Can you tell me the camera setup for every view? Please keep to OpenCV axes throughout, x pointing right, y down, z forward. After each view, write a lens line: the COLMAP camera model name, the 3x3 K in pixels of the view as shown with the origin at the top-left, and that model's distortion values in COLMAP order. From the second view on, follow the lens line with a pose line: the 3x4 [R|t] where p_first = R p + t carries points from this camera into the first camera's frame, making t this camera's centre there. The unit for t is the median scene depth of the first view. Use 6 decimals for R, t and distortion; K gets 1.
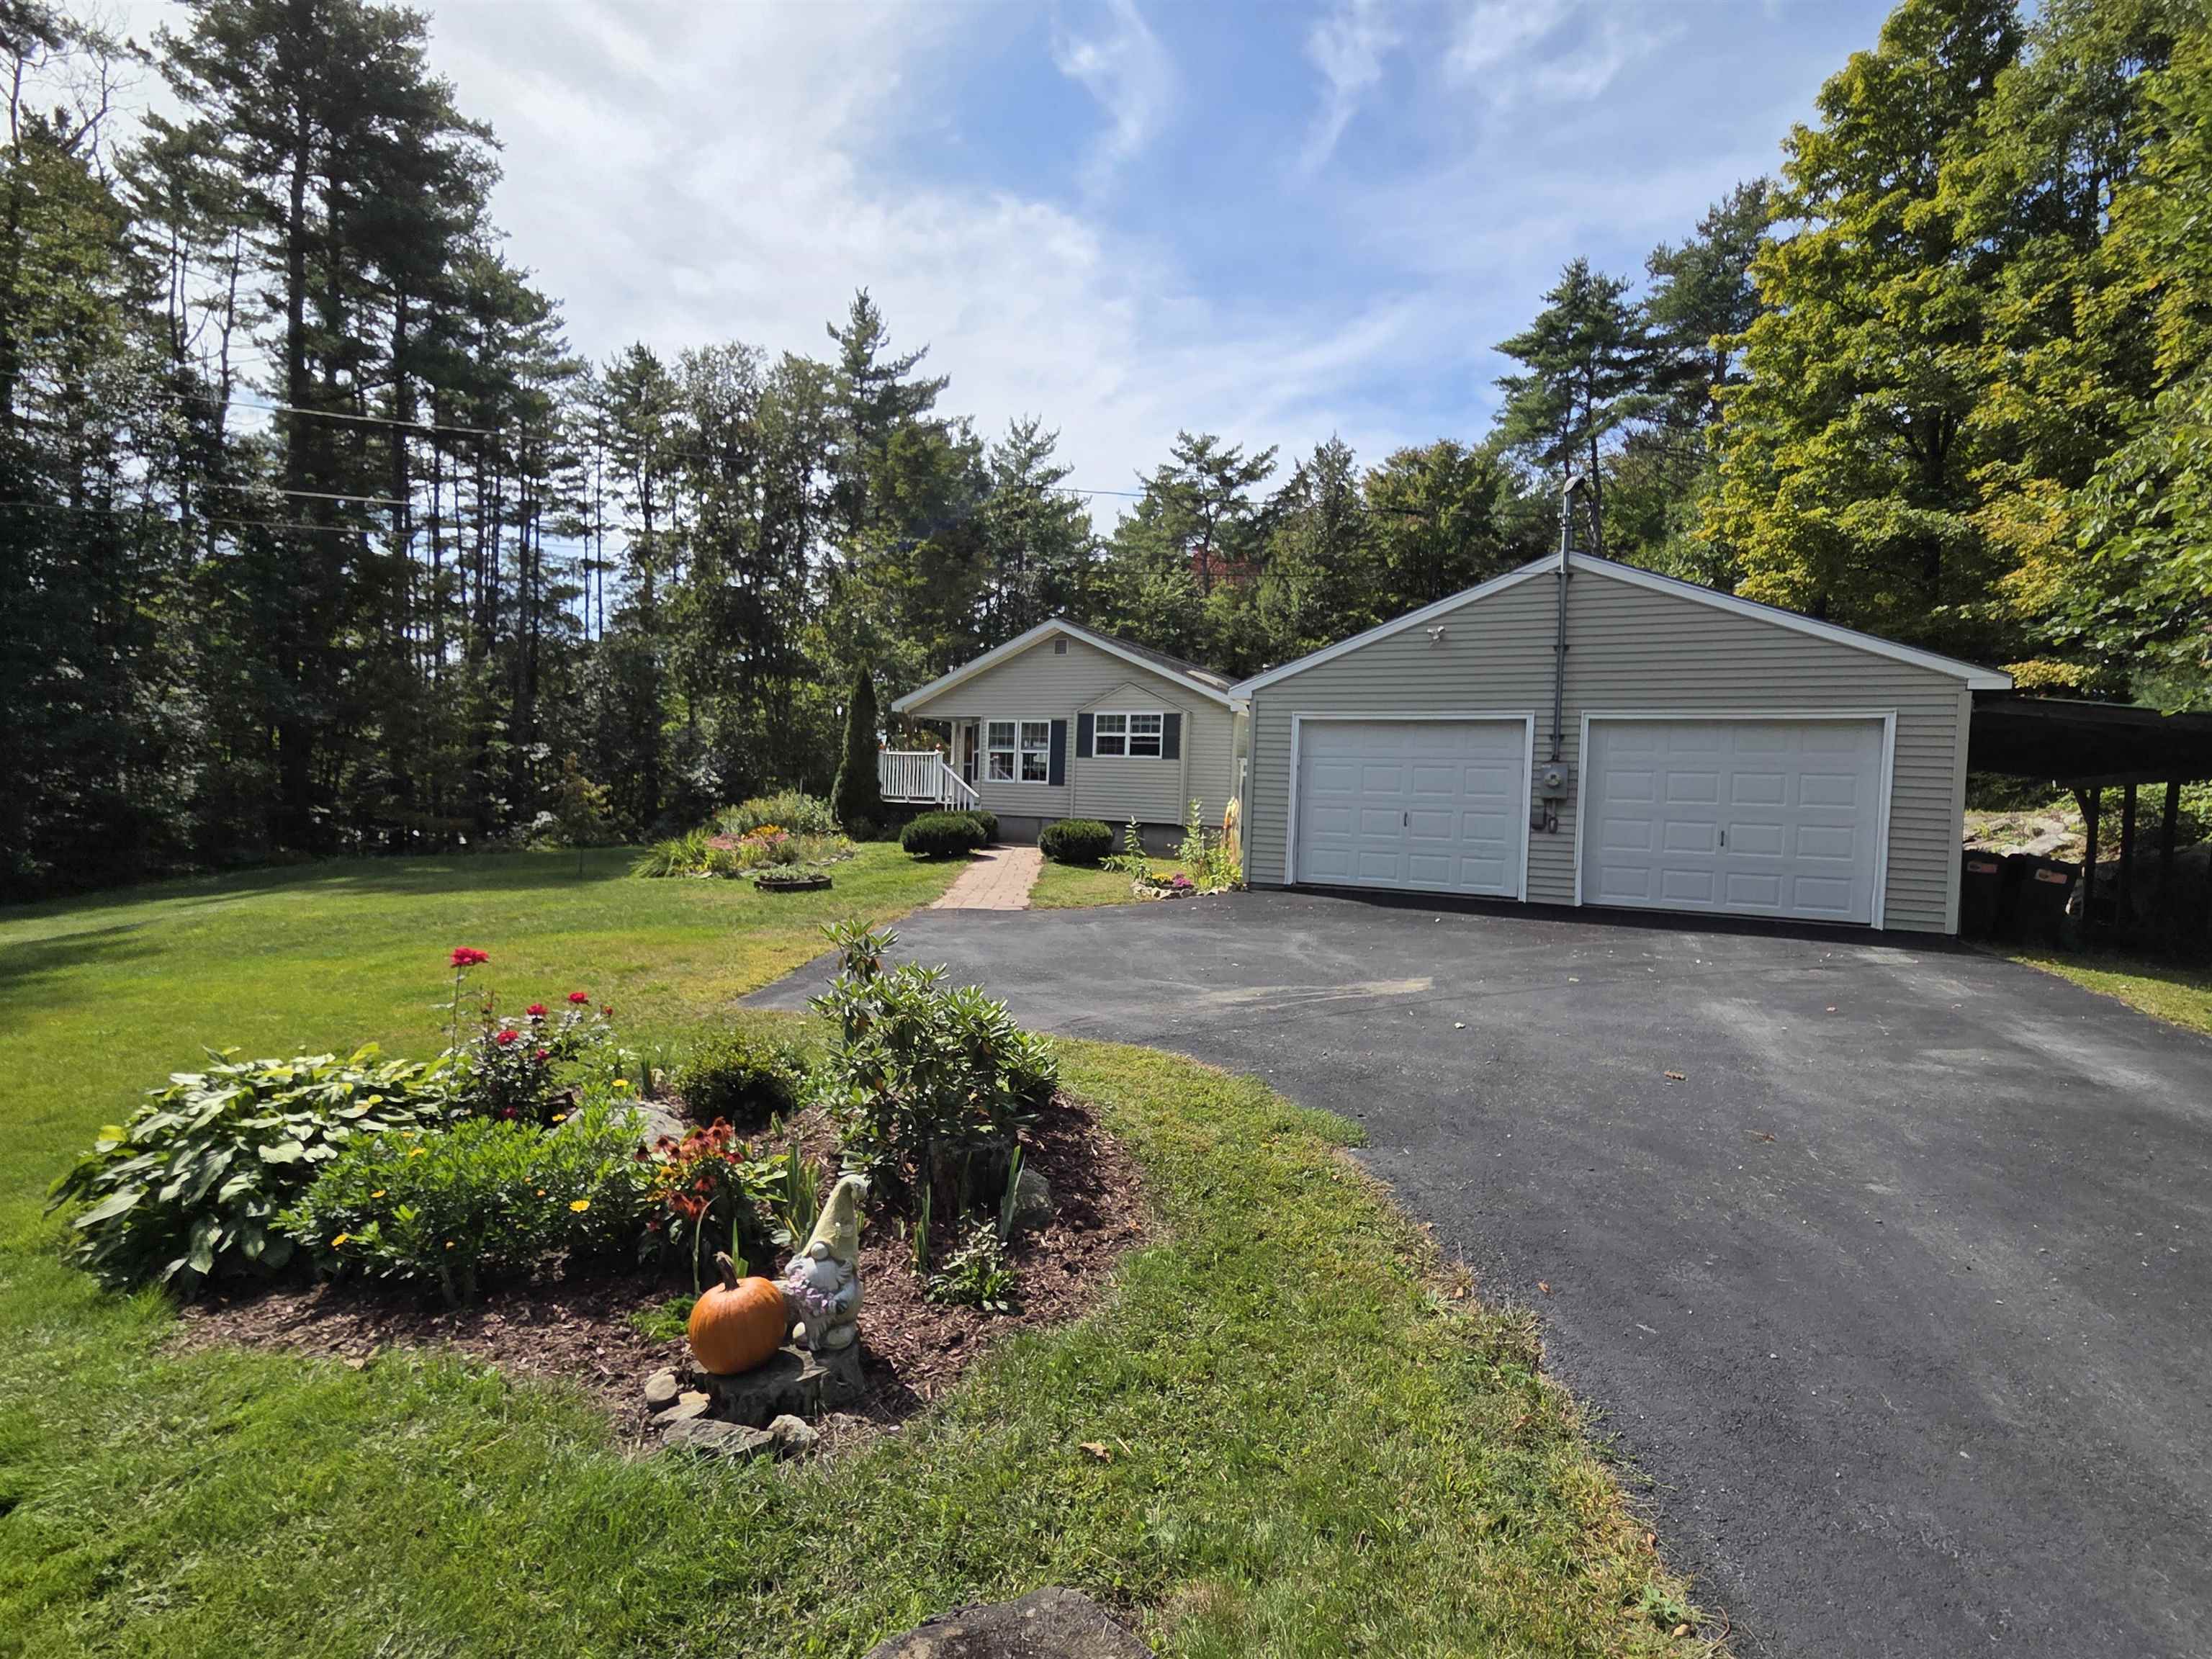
lens RADIAL K [[1035.8, 0, 1118.5], [0, 1035.8, 836.1], [0, 0, 1]] dist [0.003837, 0.002362]
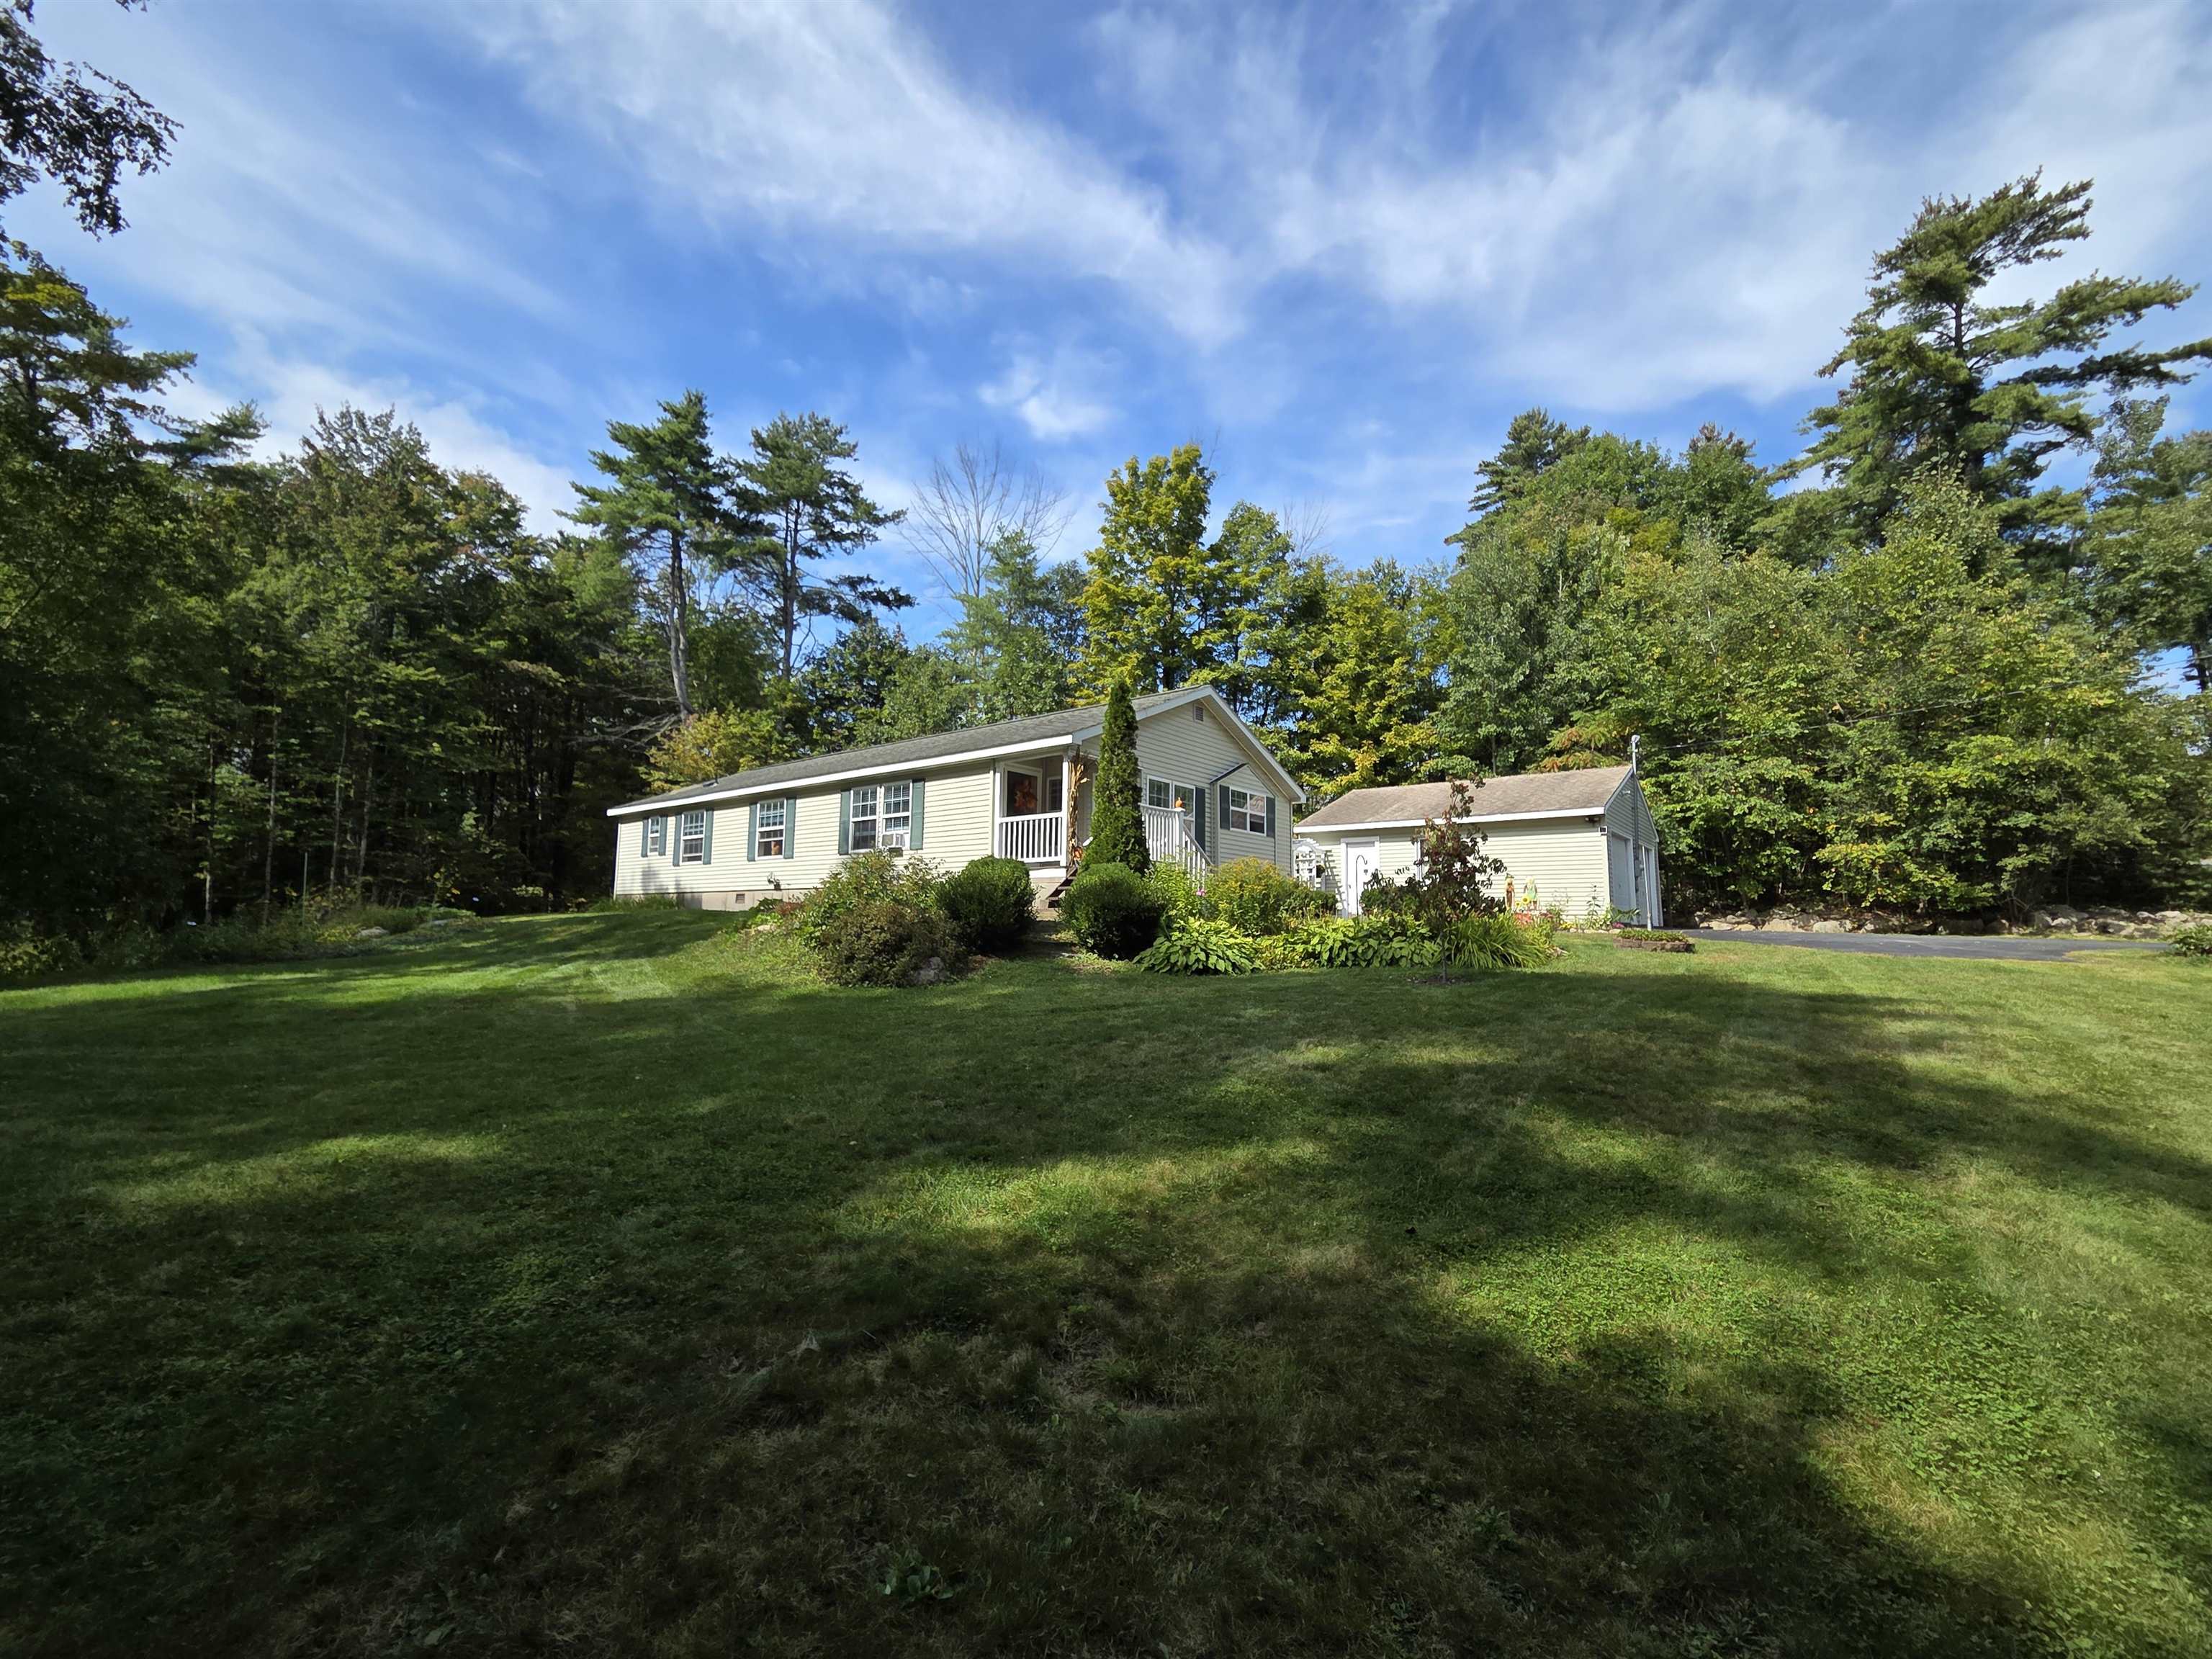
lens RADIAL K [[912.7, 0, 1113.2], [0, 912.7, 837.0], [0, 0, 1]] dist [0.003498, -0.000326]
pose [[0.197485, 0.060360, 0.978446, -0.929217], [0.027545, 0.997367, -0.067087, -0.011519], [-0.979919, 0.040200, 0.195302, 0.933459]]
